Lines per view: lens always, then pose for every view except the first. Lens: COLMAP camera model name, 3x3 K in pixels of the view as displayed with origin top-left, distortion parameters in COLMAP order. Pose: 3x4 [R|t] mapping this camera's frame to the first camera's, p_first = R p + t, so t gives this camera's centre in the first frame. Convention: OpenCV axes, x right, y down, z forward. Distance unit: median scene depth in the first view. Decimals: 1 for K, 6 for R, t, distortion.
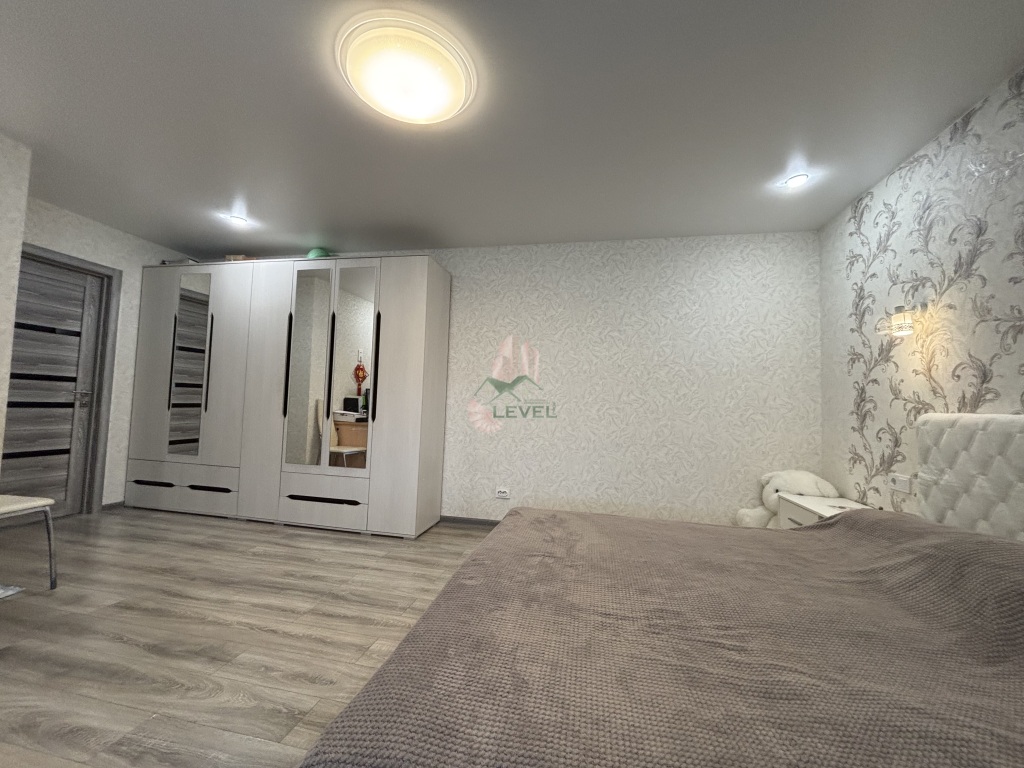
lens RADIAL K [[415.9, 0, 512.0], [0, 415.9, 384.0], [0, 0, 1]] dist [0.000882, 0.000452]
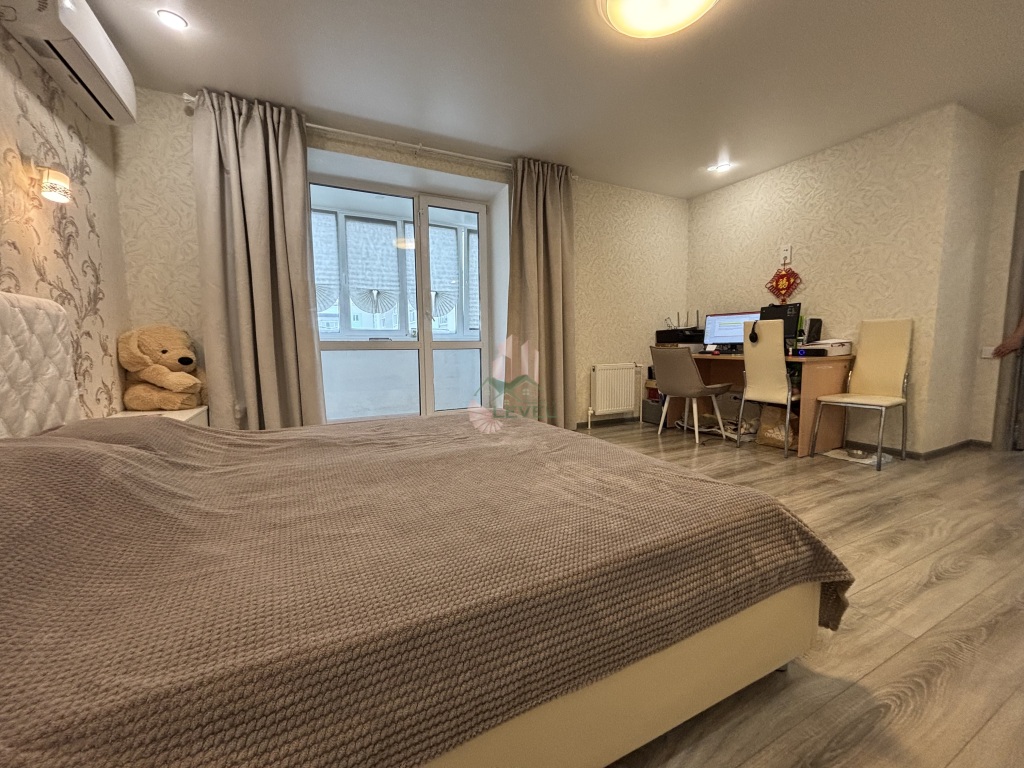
lens RADIAL K [[412.2, 0, 512.8], [0, 412.2, 384.8], [0, 0, 1]] dist [0.000954, 0.000042]
pose [[-0.778586, 0.033853, -0.626624, 0.568992], [0.011507, 0.999146, 0.039680, 0.160869], [0.627432, 0.023684, -0.778311, 1.267159]]
